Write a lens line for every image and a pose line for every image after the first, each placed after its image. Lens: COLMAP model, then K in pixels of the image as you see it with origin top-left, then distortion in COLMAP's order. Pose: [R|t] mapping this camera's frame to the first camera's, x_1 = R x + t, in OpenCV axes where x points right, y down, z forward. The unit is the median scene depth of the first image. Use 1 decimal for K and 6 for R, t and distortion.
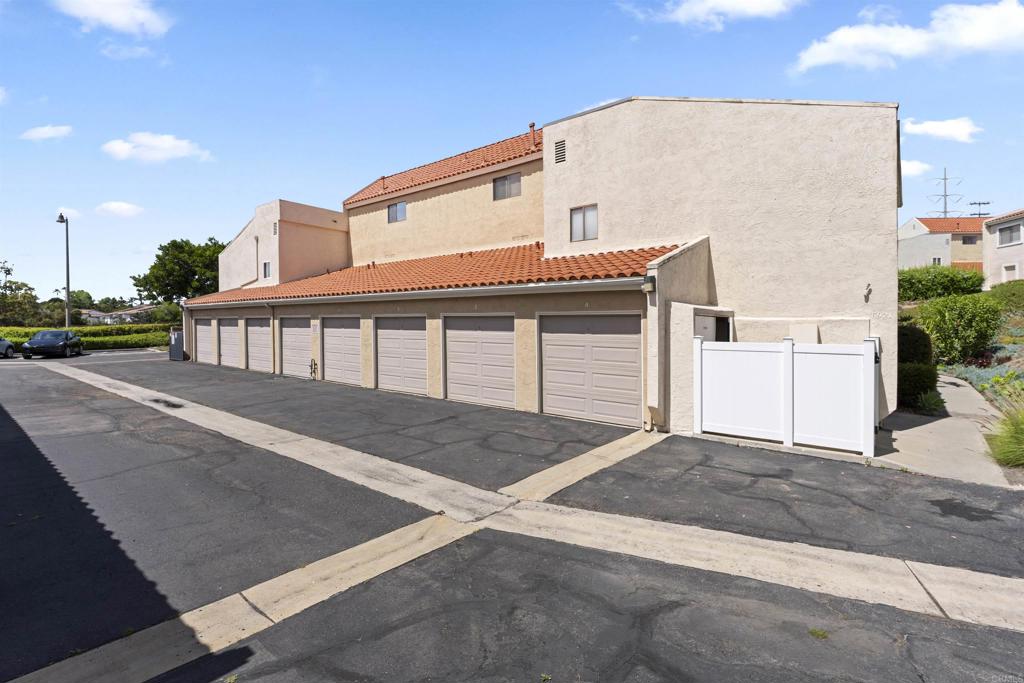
lens RADIAL K [[469.7, 0, 512.0], [0, 469.7, 341.5], [0, 0, 1]] dist [0.000848, 0.000051]
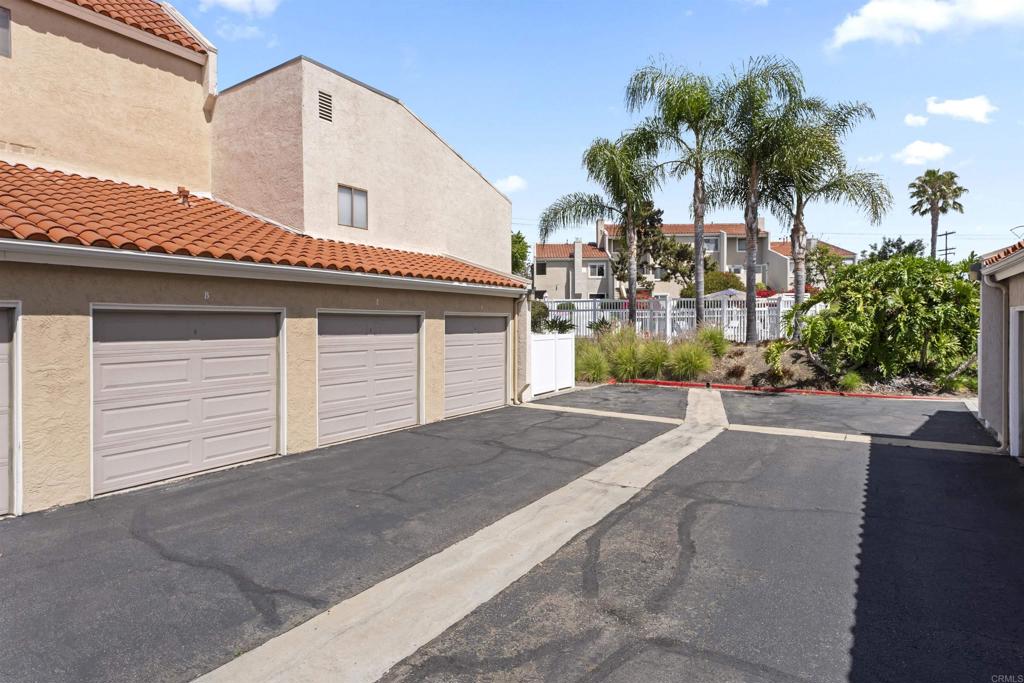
lens RADIAL K [[556.7, 0, 513.9], [0, 556.7, 322.1], [0, 0, 1]] dist [0.028361, 0.000008]
pose [[-0.096526, -0.006183, 0.995311, -0.909934], [0.035504, 0.999323, 0.009652, -0.040721], [-0.994697, 0.036270, -0.096241, 0.824871]]
